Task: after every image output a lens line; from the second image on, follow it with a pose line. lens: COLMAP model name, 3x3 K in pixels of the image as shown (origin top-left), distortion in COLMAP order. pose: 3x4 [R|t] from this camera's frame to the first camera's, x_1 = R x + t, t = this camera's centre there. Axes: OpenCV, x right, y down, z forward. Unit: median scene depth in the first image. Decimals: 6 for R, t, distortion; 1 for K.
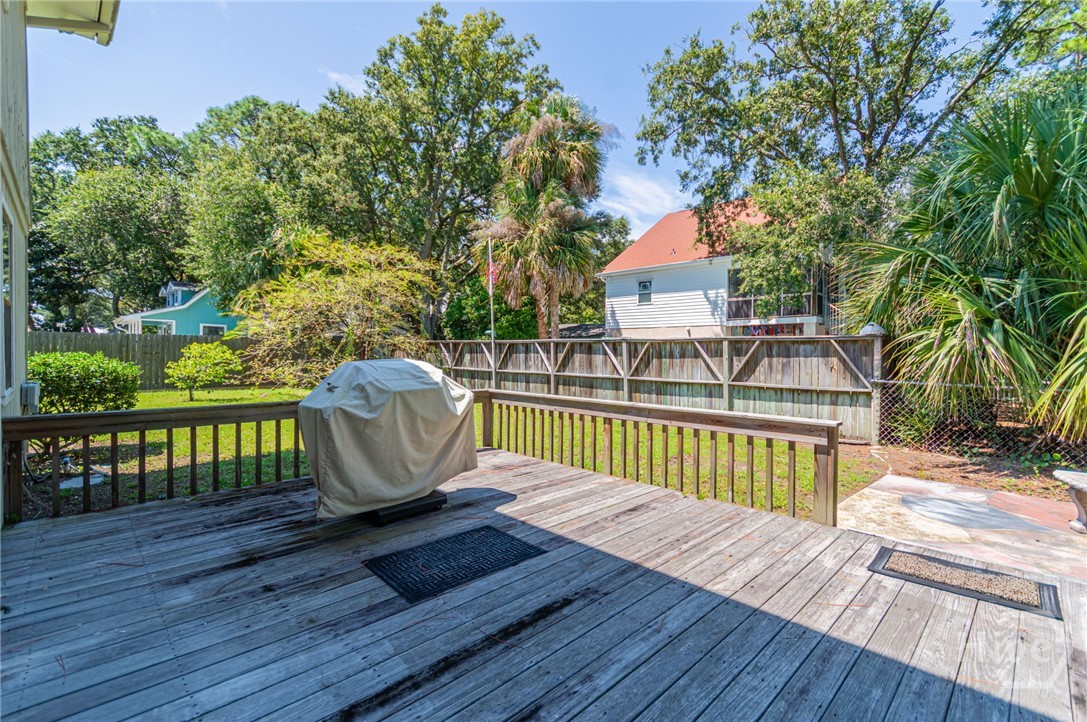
lens RADIAL K [[489.7, 0, 543.5], [0, 489.7, 361.0], [0, 0, 1]] dist [0.019036, 0.000241]
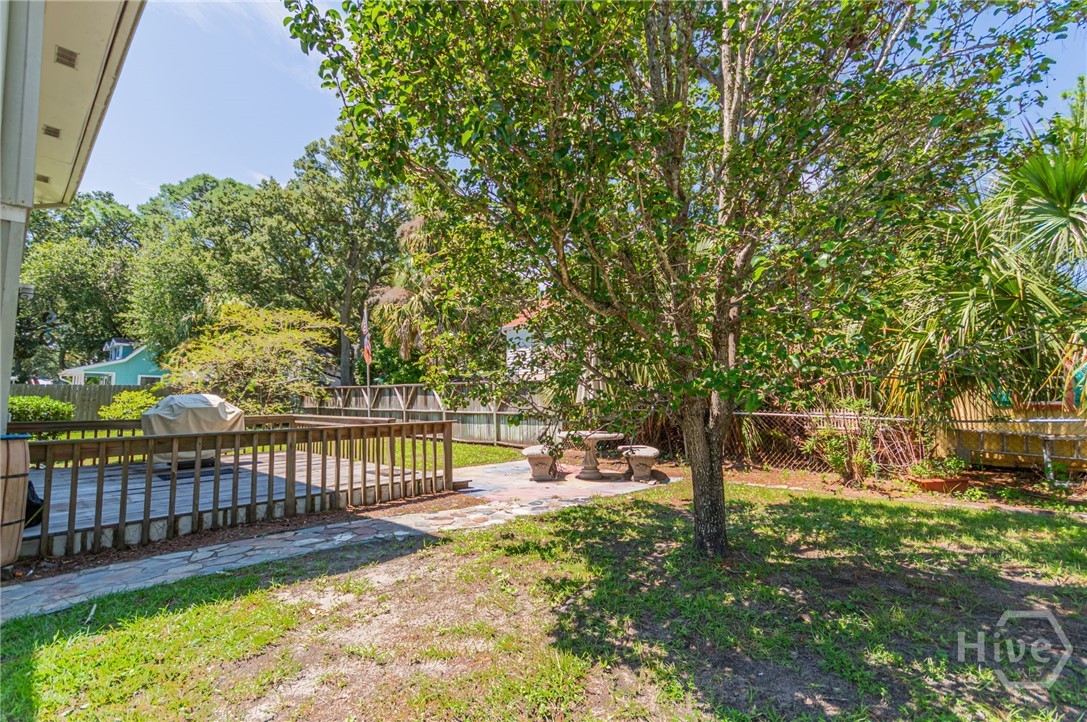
lens RADIAL K [[511.4, 0, 543.5], [0, 511.4, 361.0], [0, 0, 1]] dist [0.030082, 0.000160]
pose [[0.999377, -0.009111, 0.034085, 0.209358], [0.012200, 0.995724, -0.091567, 0.014502], [-0.033105, 0.091926, 0.995215, -0.242086]]
